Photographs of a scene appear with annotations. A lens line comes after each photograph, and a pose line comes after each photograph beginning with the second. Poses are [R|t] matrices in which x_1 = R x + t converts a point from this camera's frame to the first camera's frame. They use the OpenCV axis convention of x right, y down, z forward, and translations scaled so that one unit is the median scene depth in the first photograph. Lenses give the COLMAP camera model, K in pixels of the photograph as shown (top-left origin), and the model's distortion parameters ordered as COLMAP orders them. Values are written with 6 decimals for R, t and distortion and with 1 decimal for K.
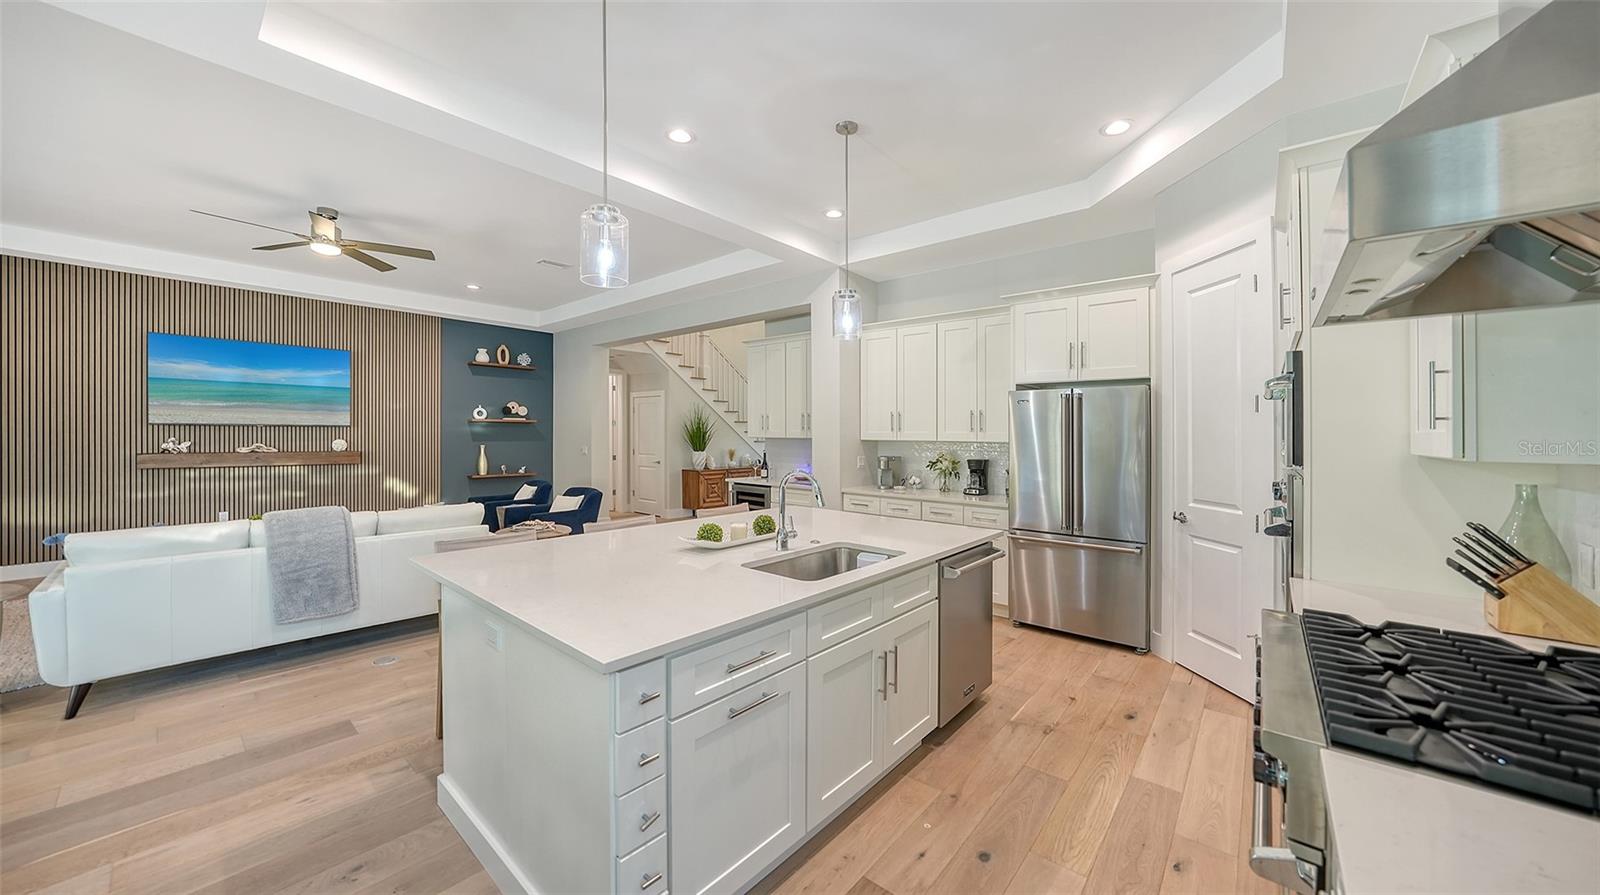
lens RADIAL K [[565.2, 0, 800.0], [0, 565.2, 447.5], [0, 0, 1]] dist [-0.000492, 0.000093]
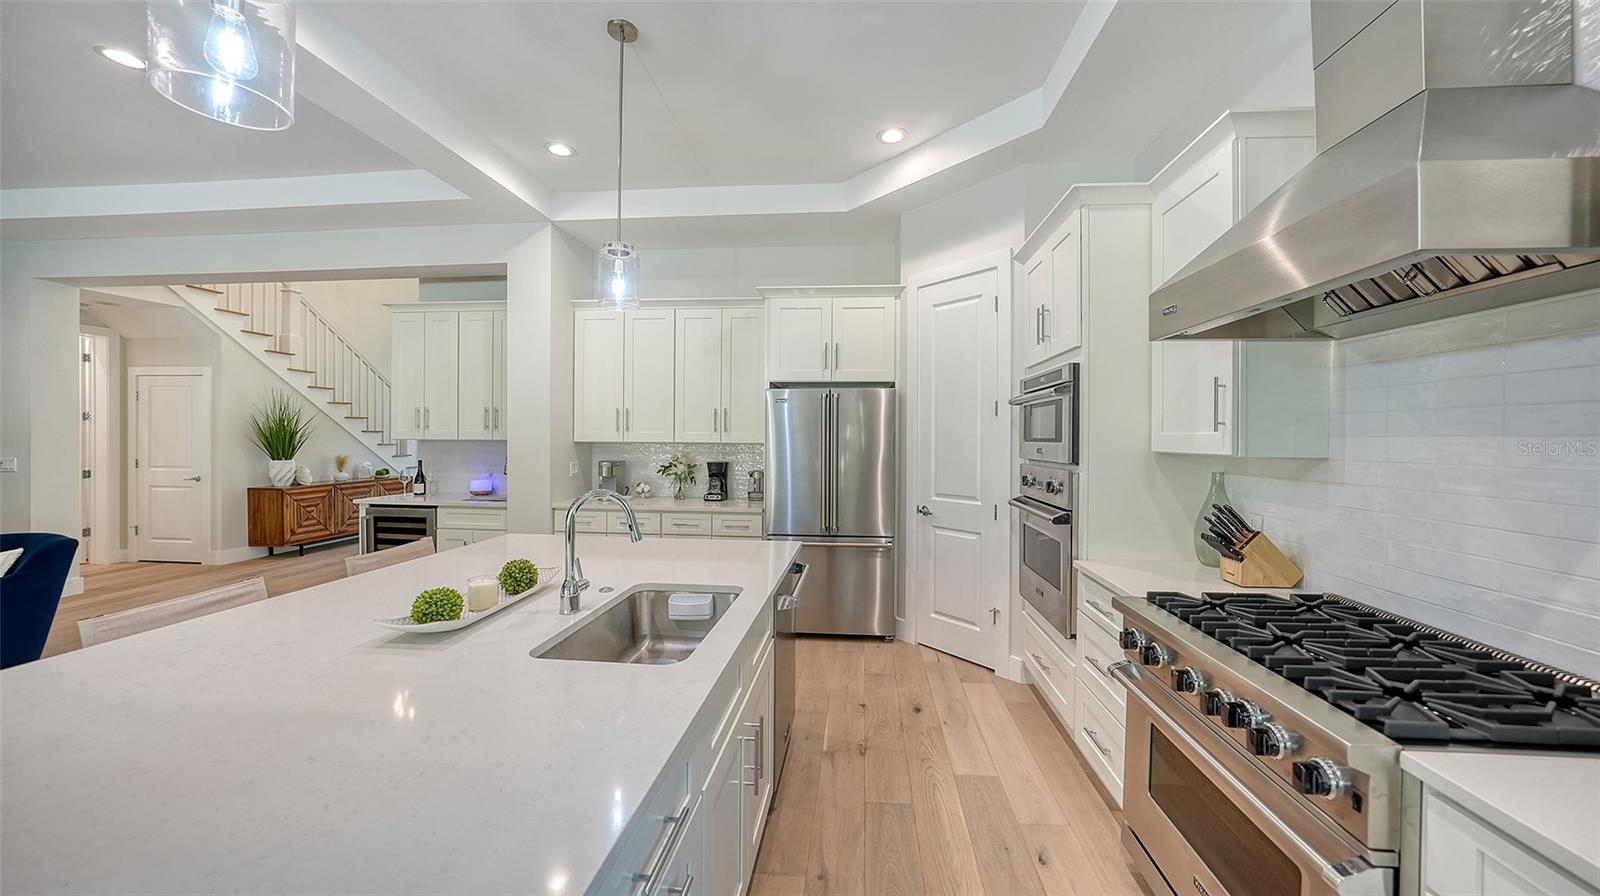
lens RADIAL K [[569.0, 0, 813.6], [0, 569.0, 442.2], [0, 0, 1]] dist [-0.015237, 0.000074]
pose [[0.814433, -0.009398, 0.580181, -0.091717], [0.014350, 0.999889, -0.003947, -0.005030], [-0.580080, 0.011540, 0.814478, 0.147767]]
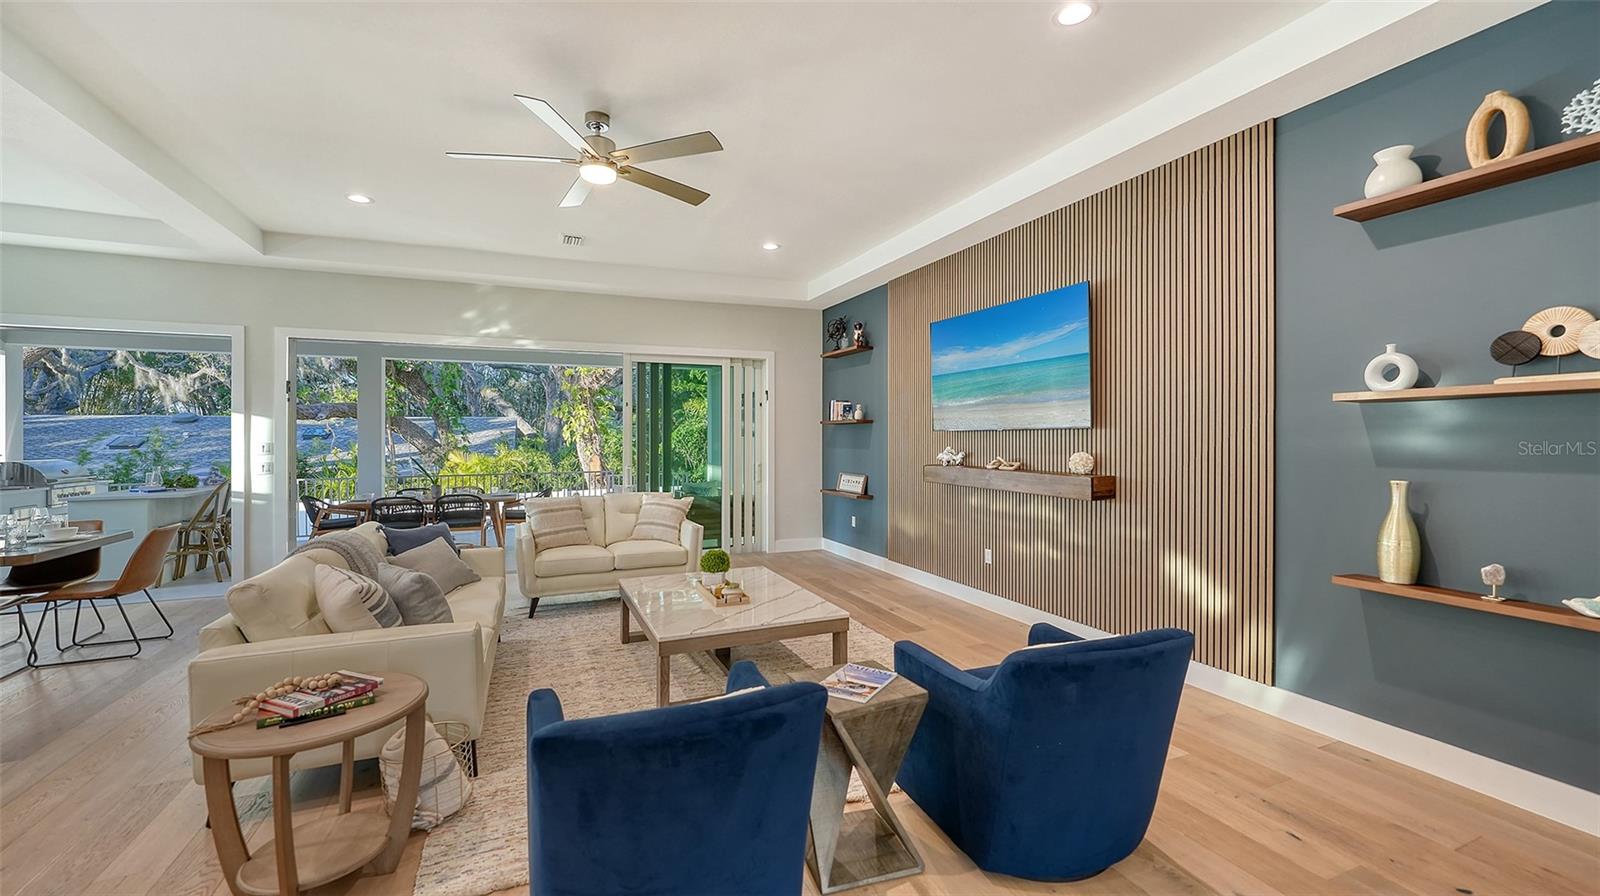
lens RADIAL K [[645.1, 0, 800.0], [0, 645.1, 448.0], [0, 0, 1]] dist [-0.000513, -0.000082]
pose [[-0.440735, 0.010604, -0.897574, -0.209567], [-0.018853, 0.999600, 0.021067, -0.035602], [0.897439, 0.026207, -0.440359, 1.394872]]
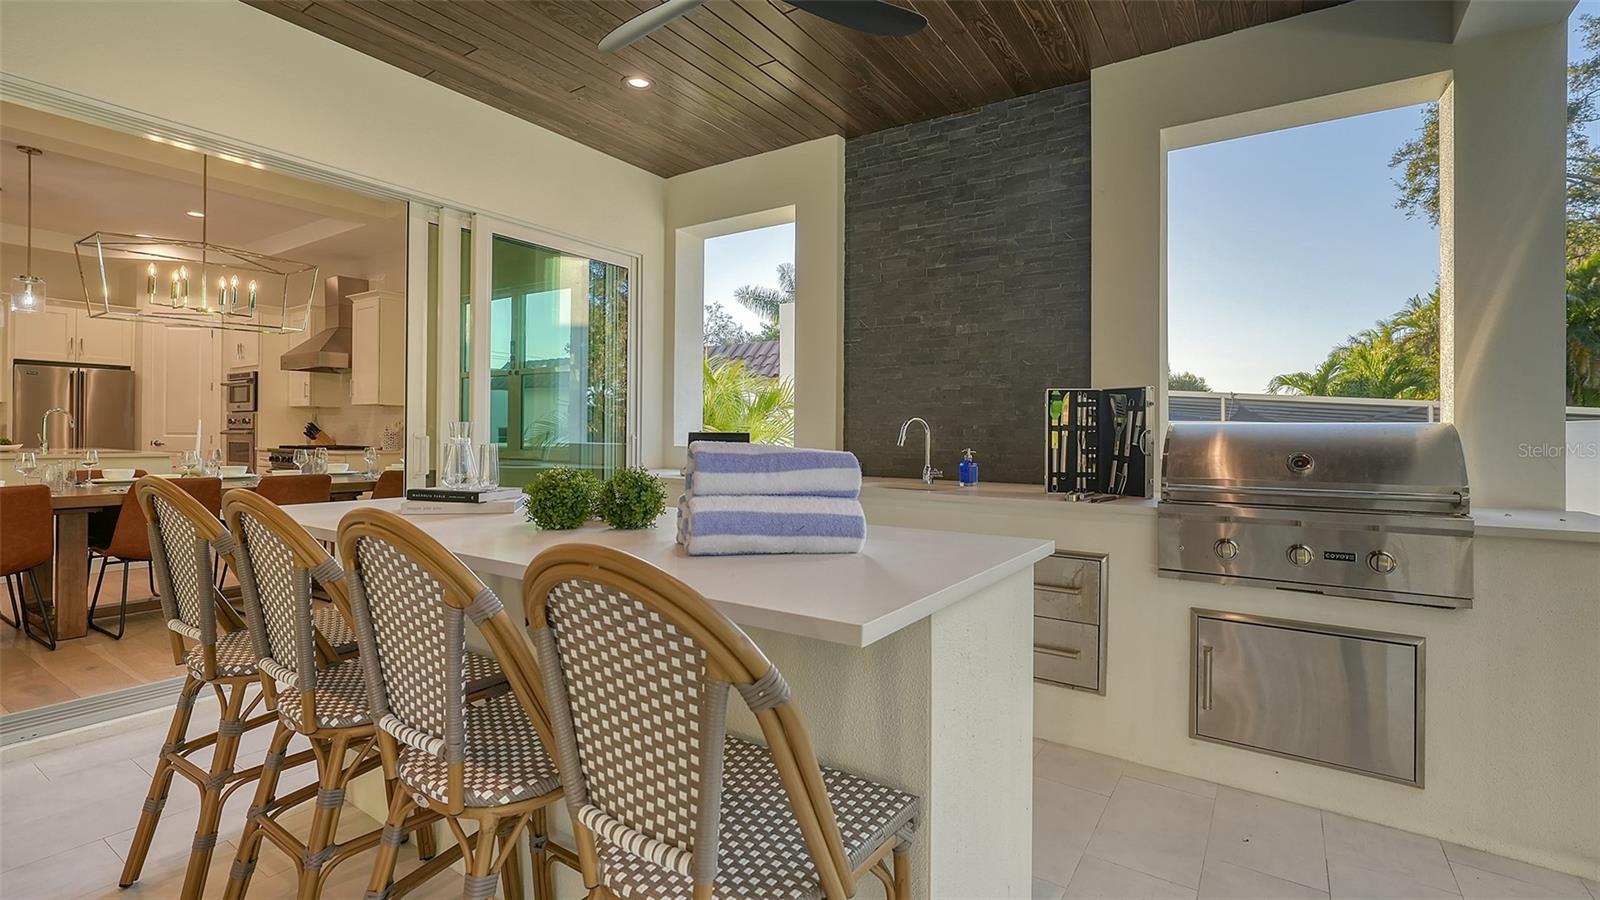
lens RADIAL K [[742.5, 0, 800.8], [0, 742.5, 434.3], [0, 0, 1]] dist [0.002297, 0.000243]
pose [[-0.090224, -0.007311, 0.995895, -1.317501], [0.012479, 0.999886, 0.008471, 0.065075], [-0.995843, 0.013193, -0.090122, -0.603104]]
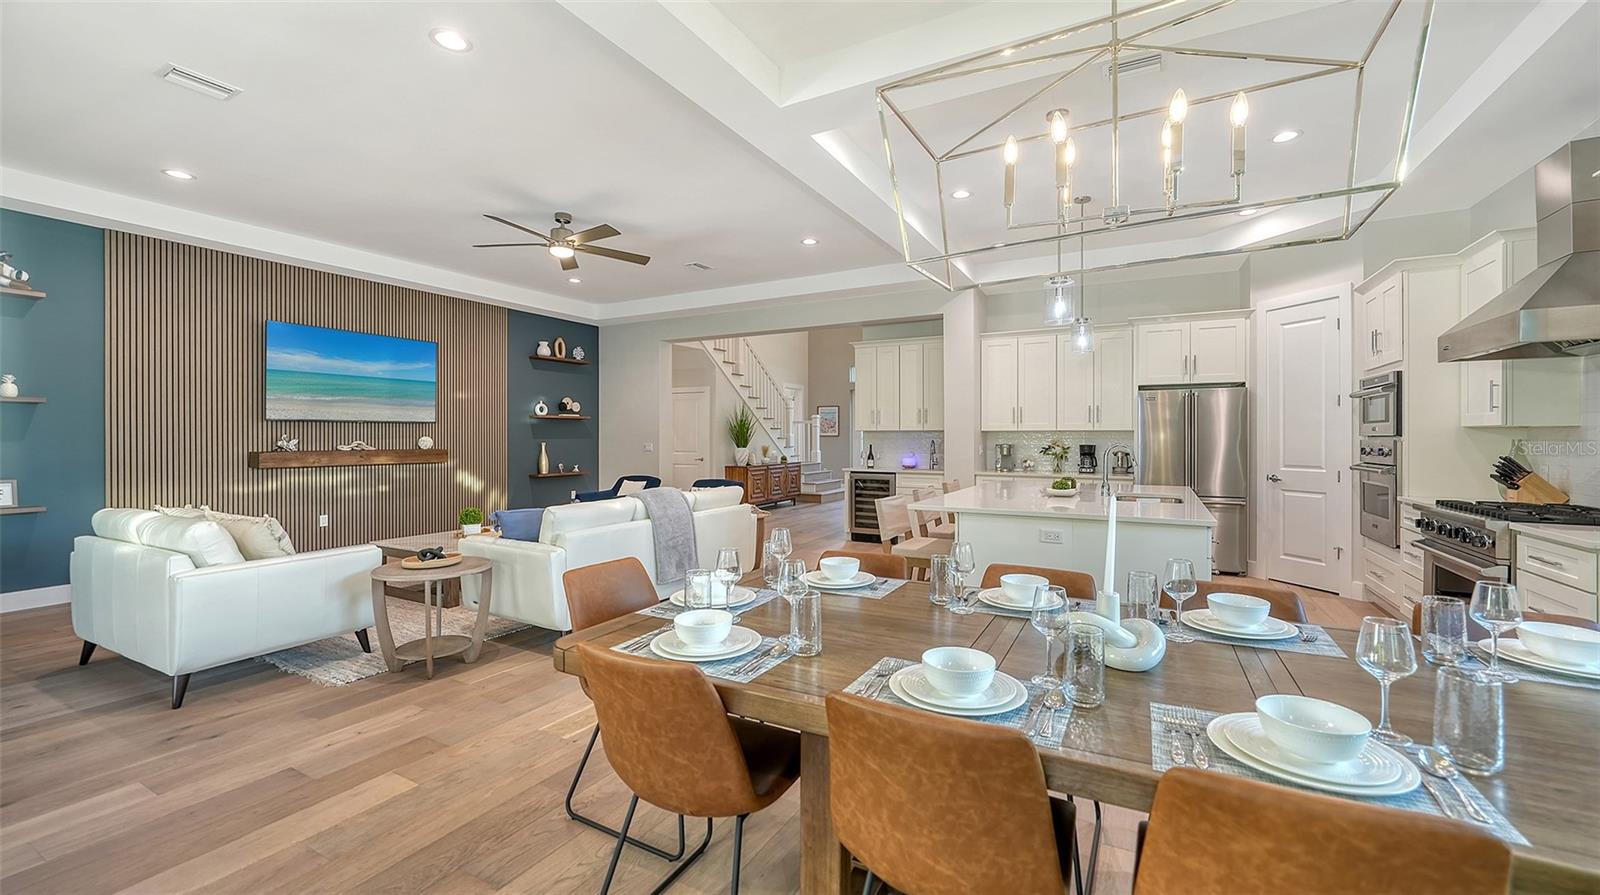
lens RADIAL K [[635.5, 0, 811.2], [0, 635.5, 439.3], [0, 0, 1]] dist [-0.002435, 0.000057]
pose [[0.976442, -0.009872, 0.215553, -0.562728], [0.013603, 0.999782, -0.015834, 0.021766], [-0.215350, 0.018394, 0.976364, -0.233192]]
